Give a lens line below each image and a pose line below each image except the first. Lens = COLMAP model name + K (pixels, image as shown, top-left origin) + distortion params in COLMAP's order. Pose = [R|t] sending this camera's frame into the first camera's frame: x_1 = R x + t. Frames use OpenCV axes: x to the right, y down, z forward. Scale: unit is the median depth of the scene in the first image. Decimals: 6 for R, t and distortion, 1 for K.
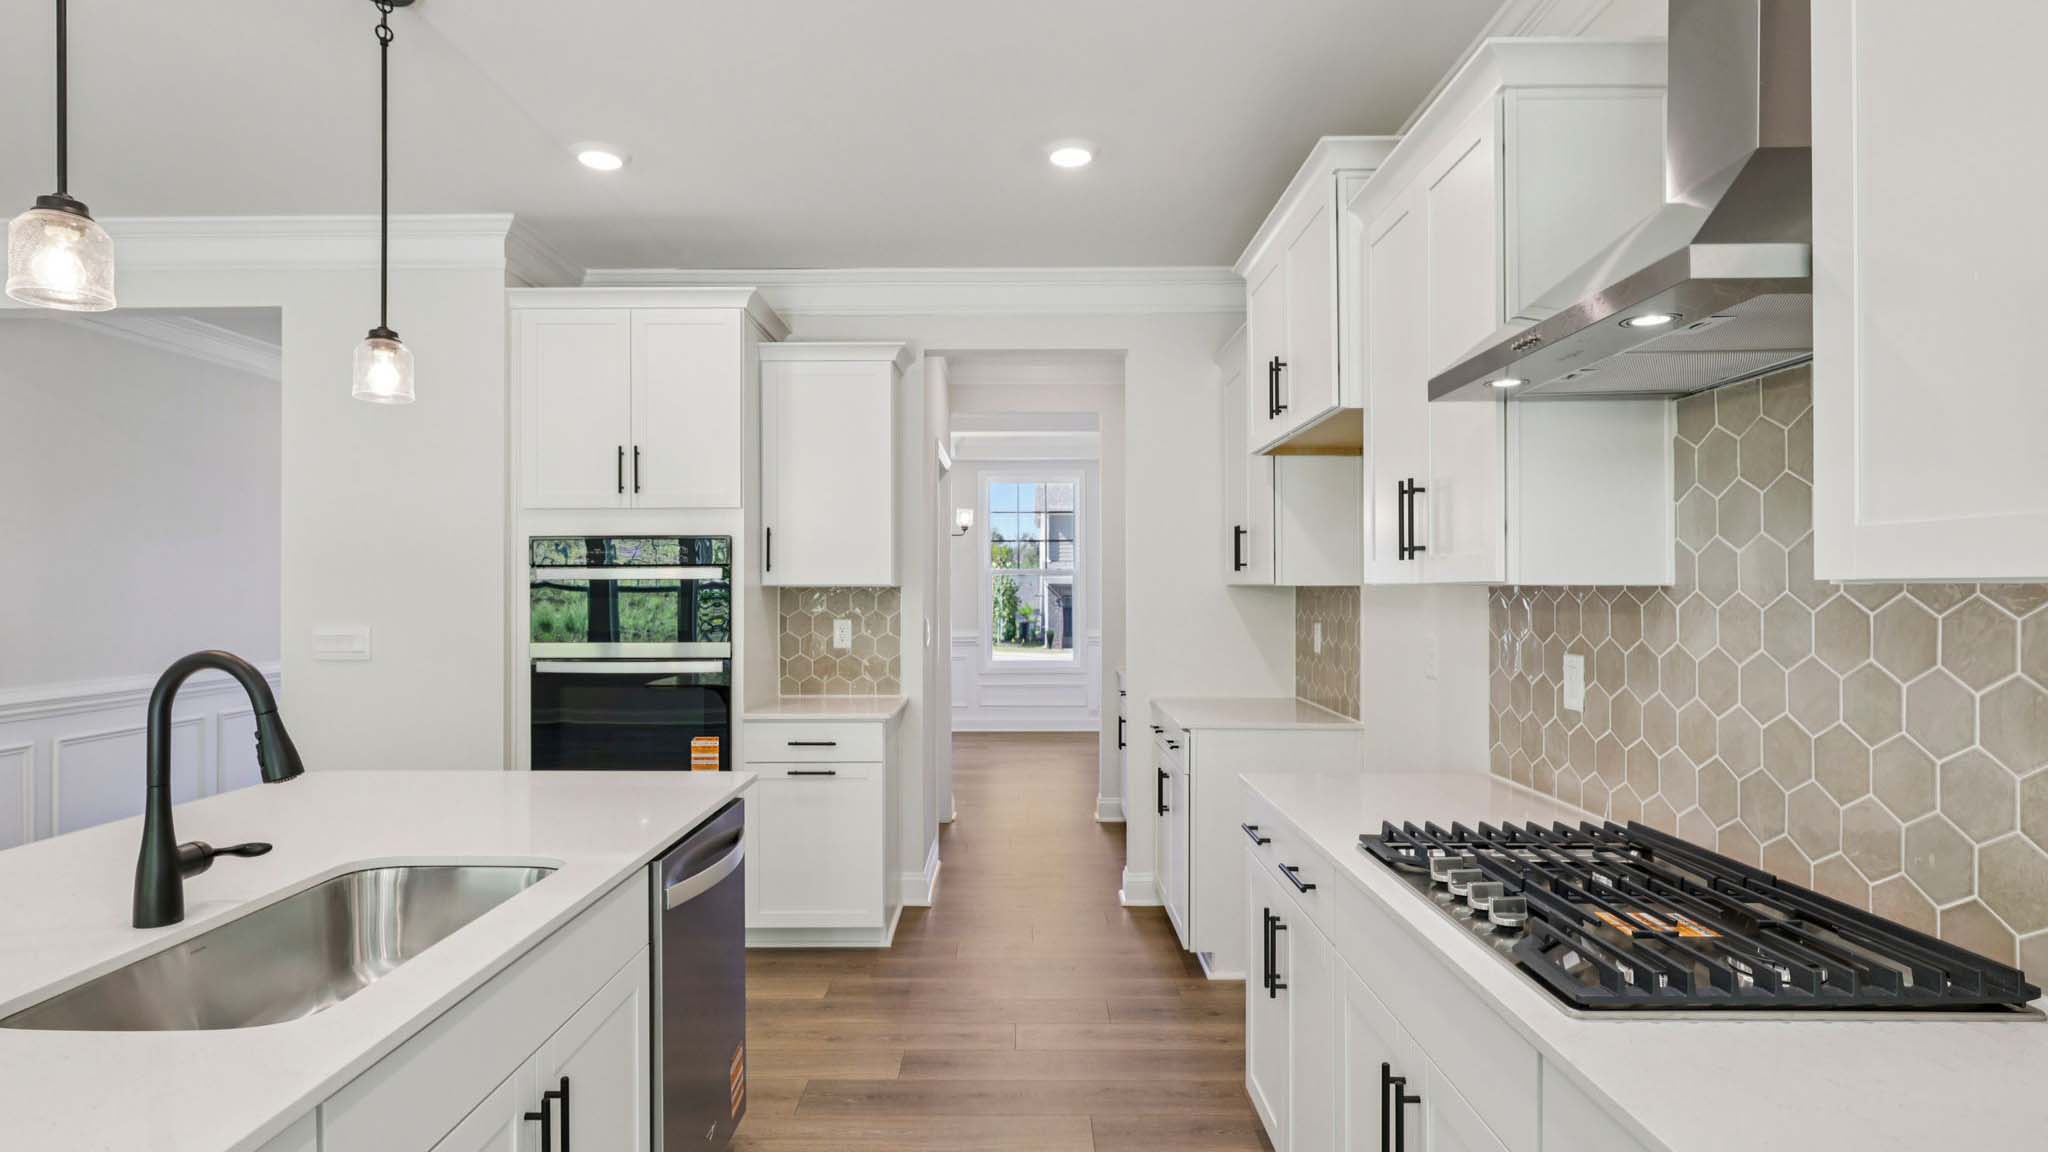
lens RADIAL K [[1051.0, 0, 1013.6], [0, 1051.0, 580.5], [0, 0, 1]] dist [0.001261, -0.000483]
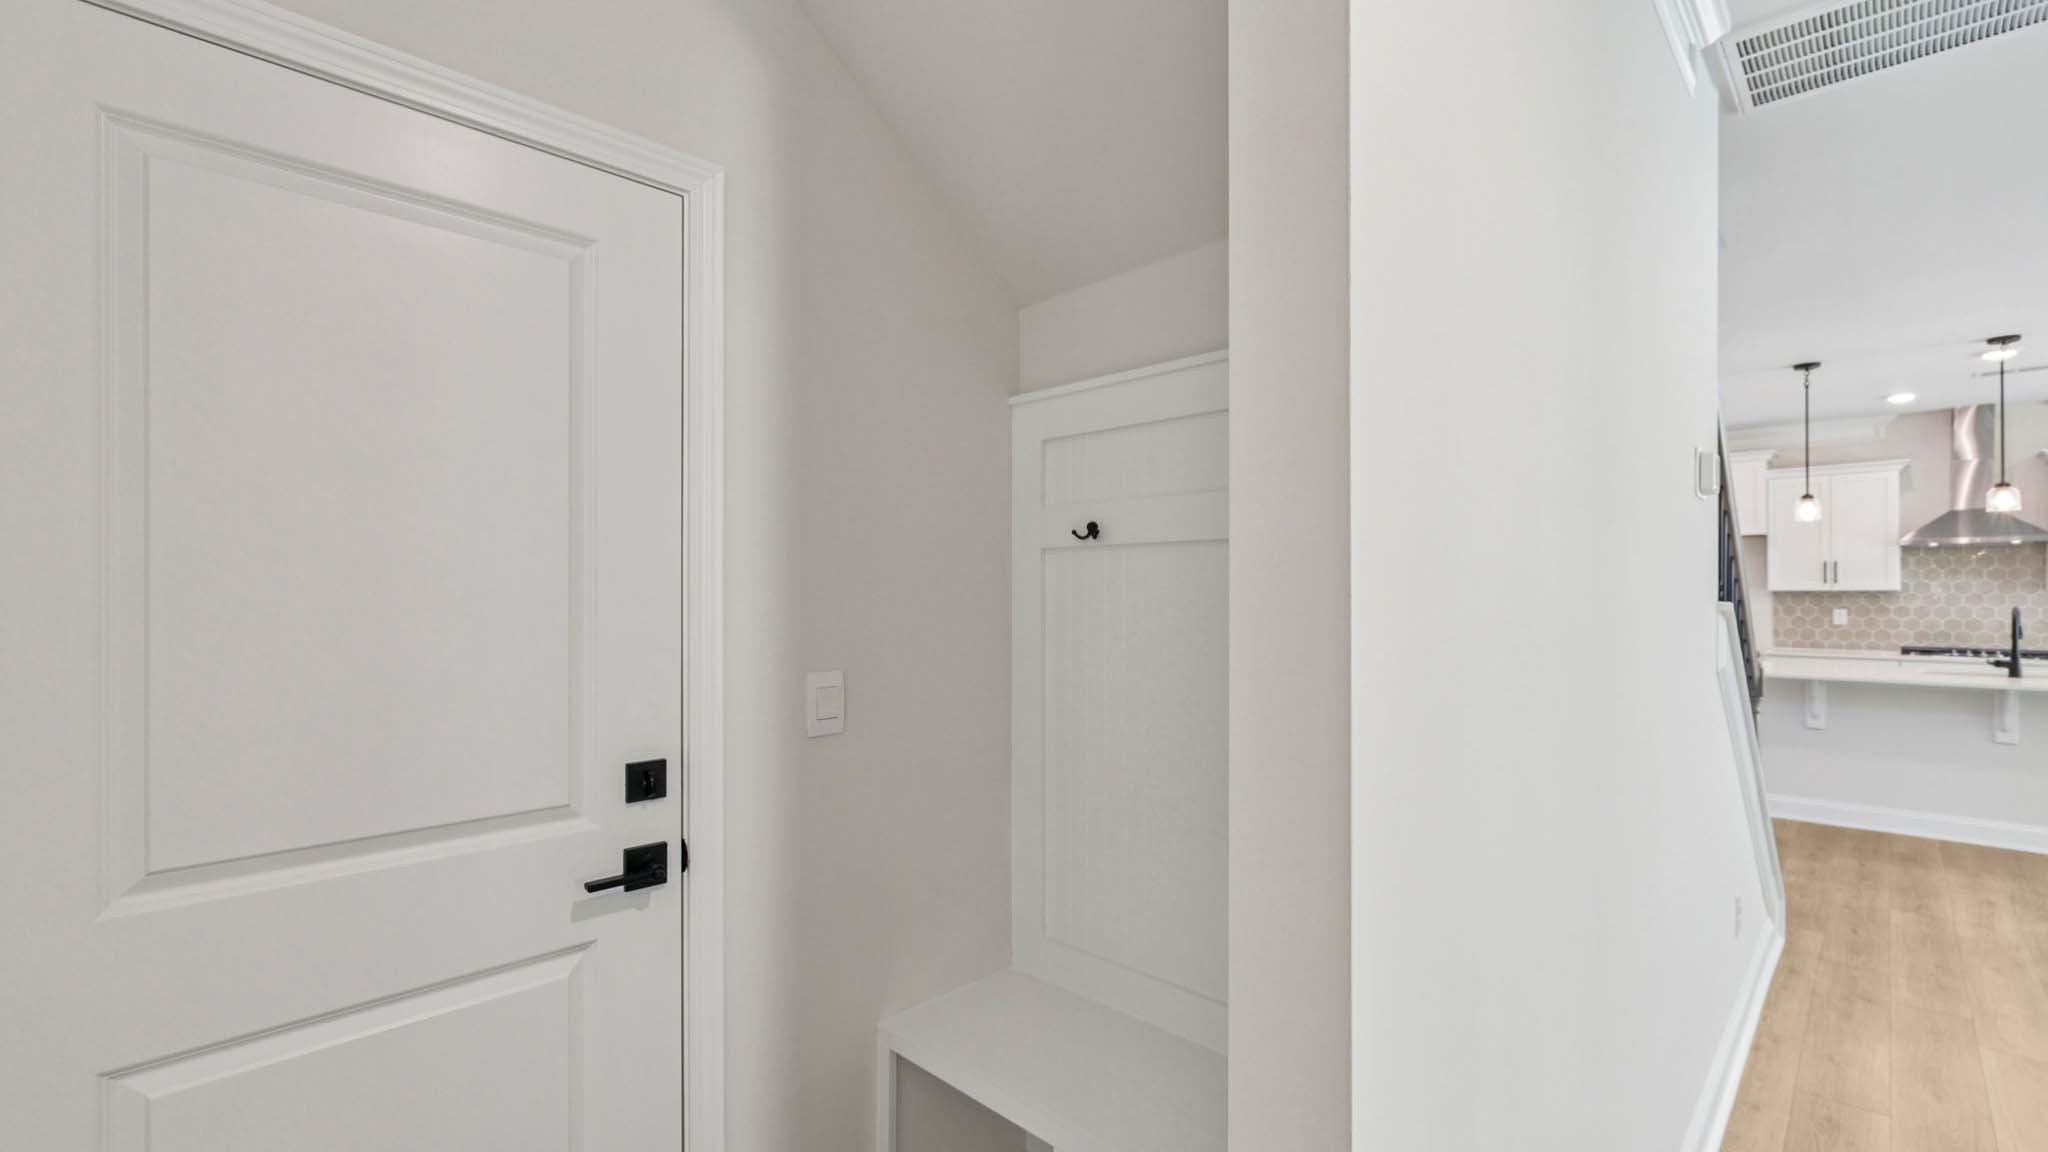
lens RADIAL K [[879.2, 0, 1018.3], [0, 879.2, 590.1], [0, 0, 1]] dist [-0.000860, 0.000308]
pose [[0.696101, 0.001427, 0.717942, -2.185306], [-0.001038, 0.999999, -0.000981, 0.004724], [-0.717943, -0.000062, 0.696102, 0.536829]]
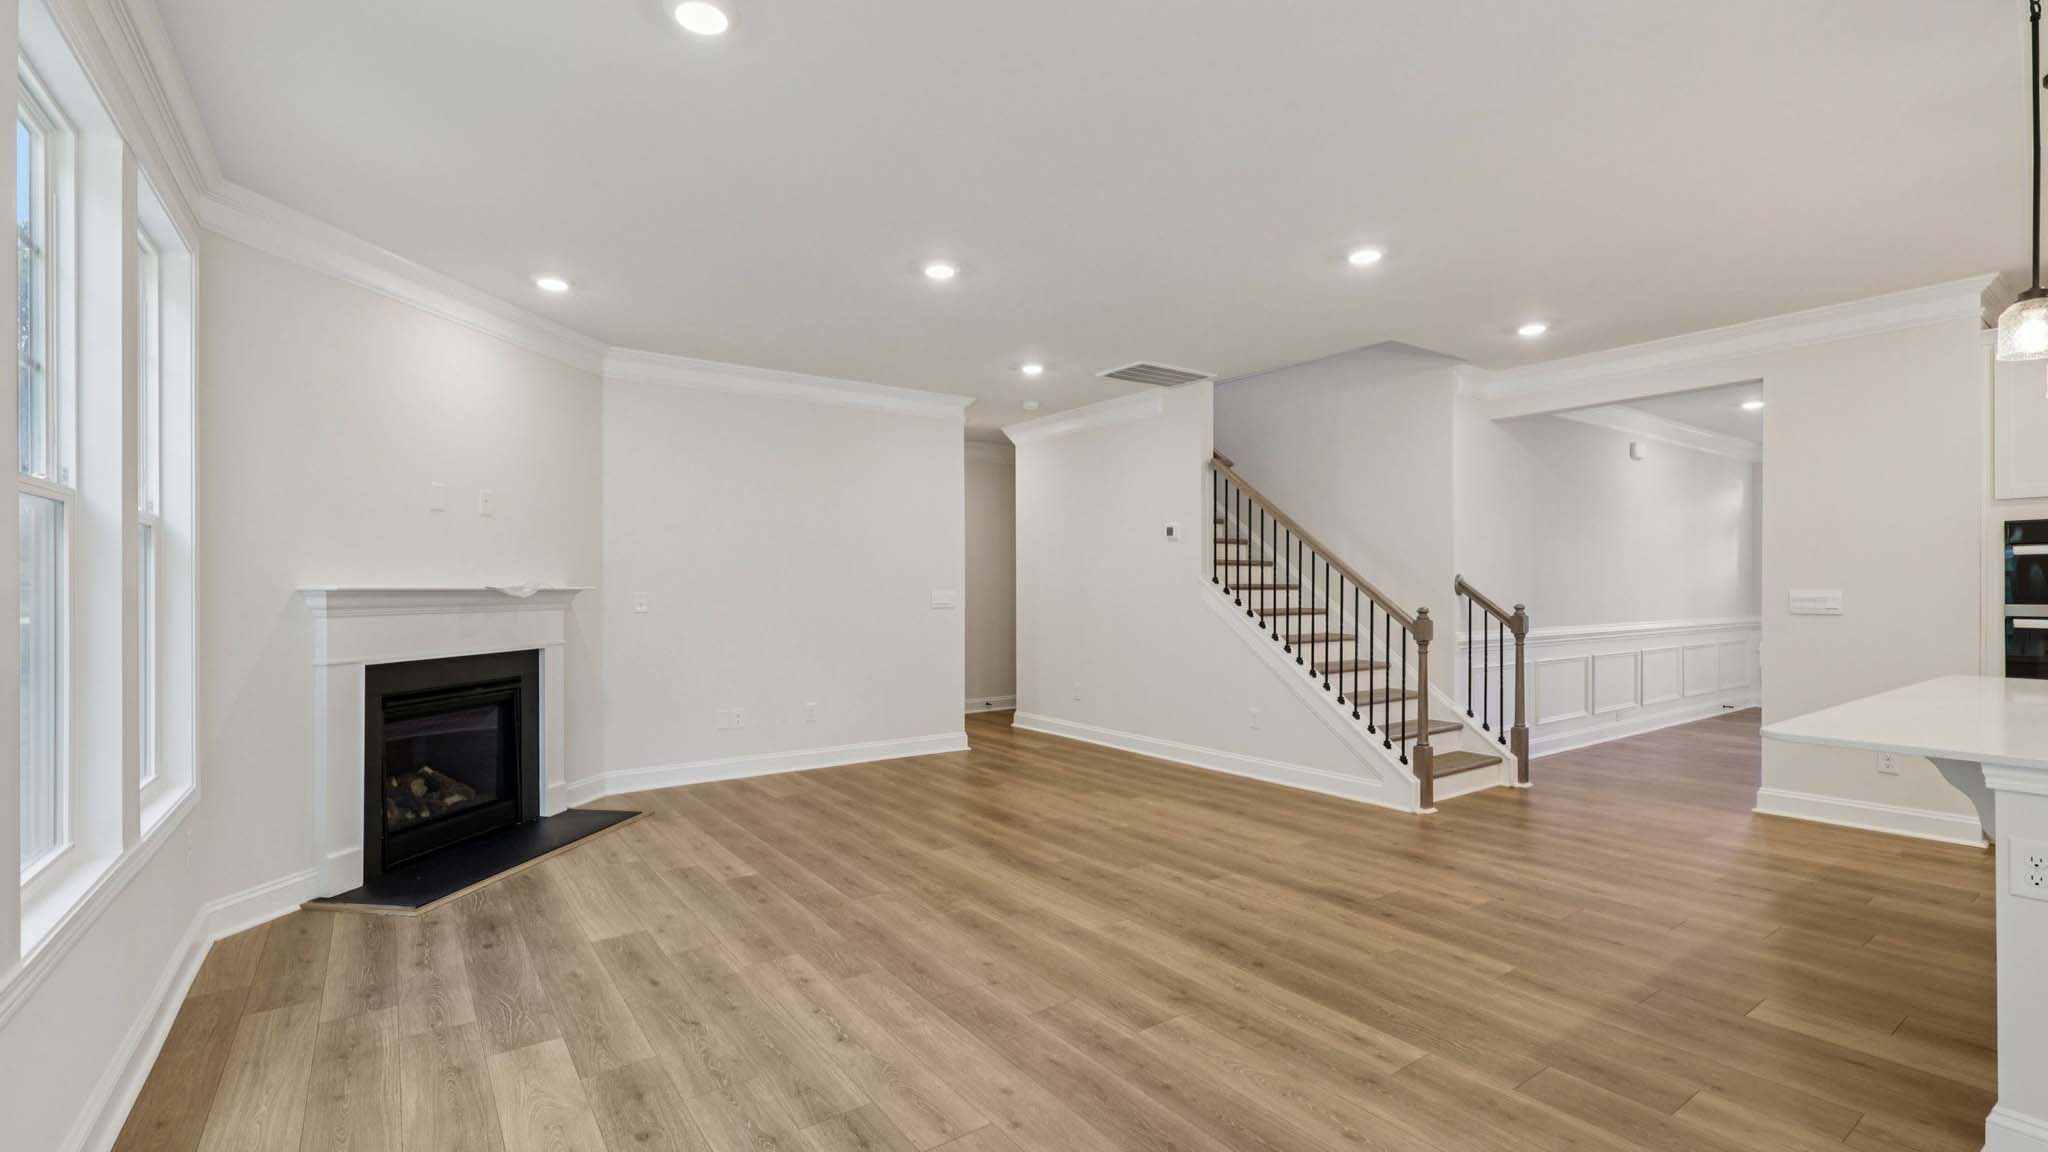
lens RADIAL K [[879.2, 0, 1018.3], [0, 879.2, 582.8], [0, 0, 1]] dist [-0.000860, 0.000308]
pose [[0.593198, -0.005390, -0.805039, -0.313132], [0.006092, 0.999979, -0.002207, 0.028454], [0.805034, -0.003595, 0.593218, -0.607081]]
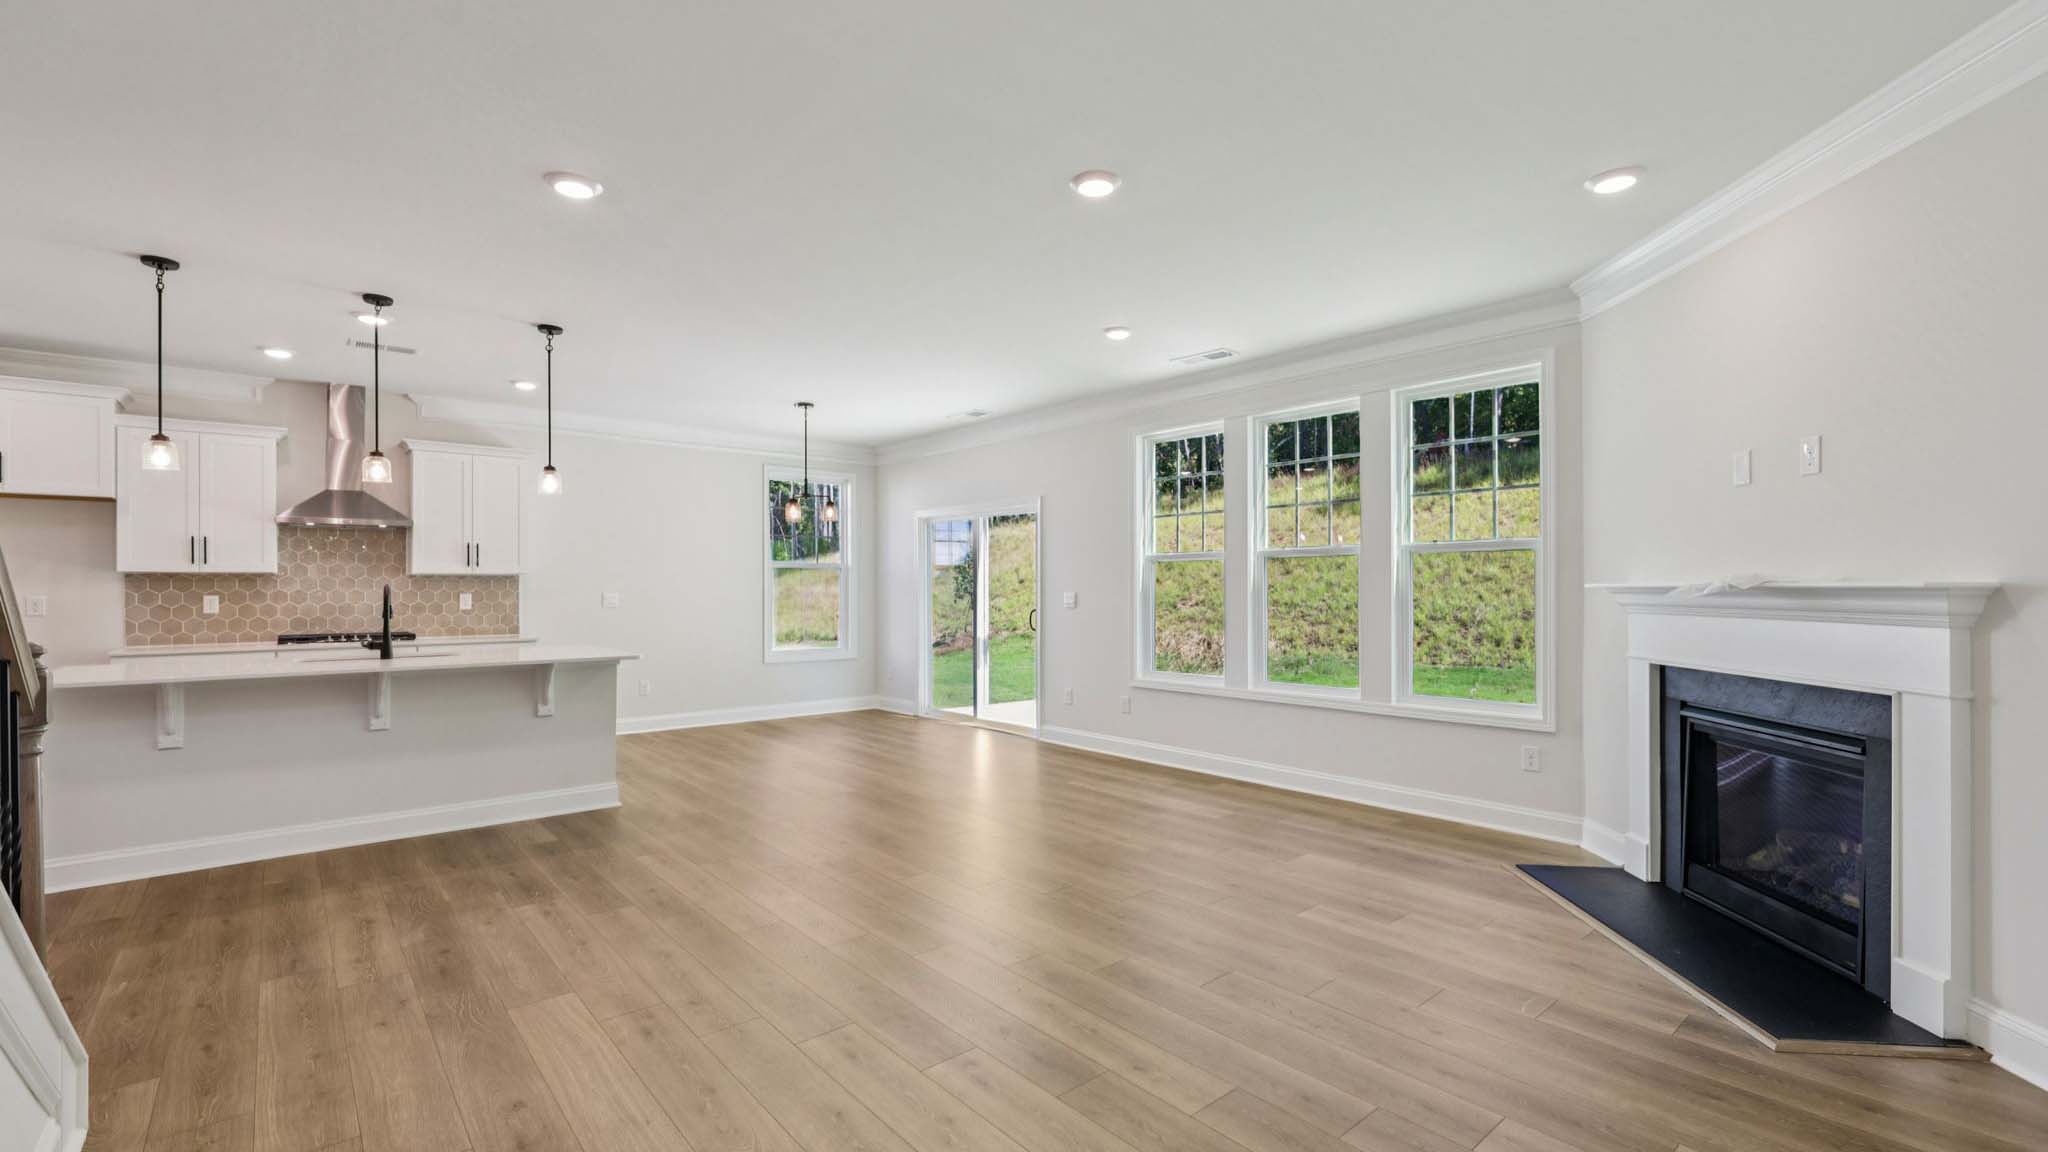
lens RADIAL K [[879.2, 0, 1019.1], [0, 879.2, 589.9], [0, 0, 1]] dist [-0.000860, 0.000308]
pose [[-0.656314, 0.001685, 0.754486, -1.770604], [-0.000442, 0.999996, -0.002617, 0.034731], [-0.754488, -0.002051, -0.656311, 0.524251]]
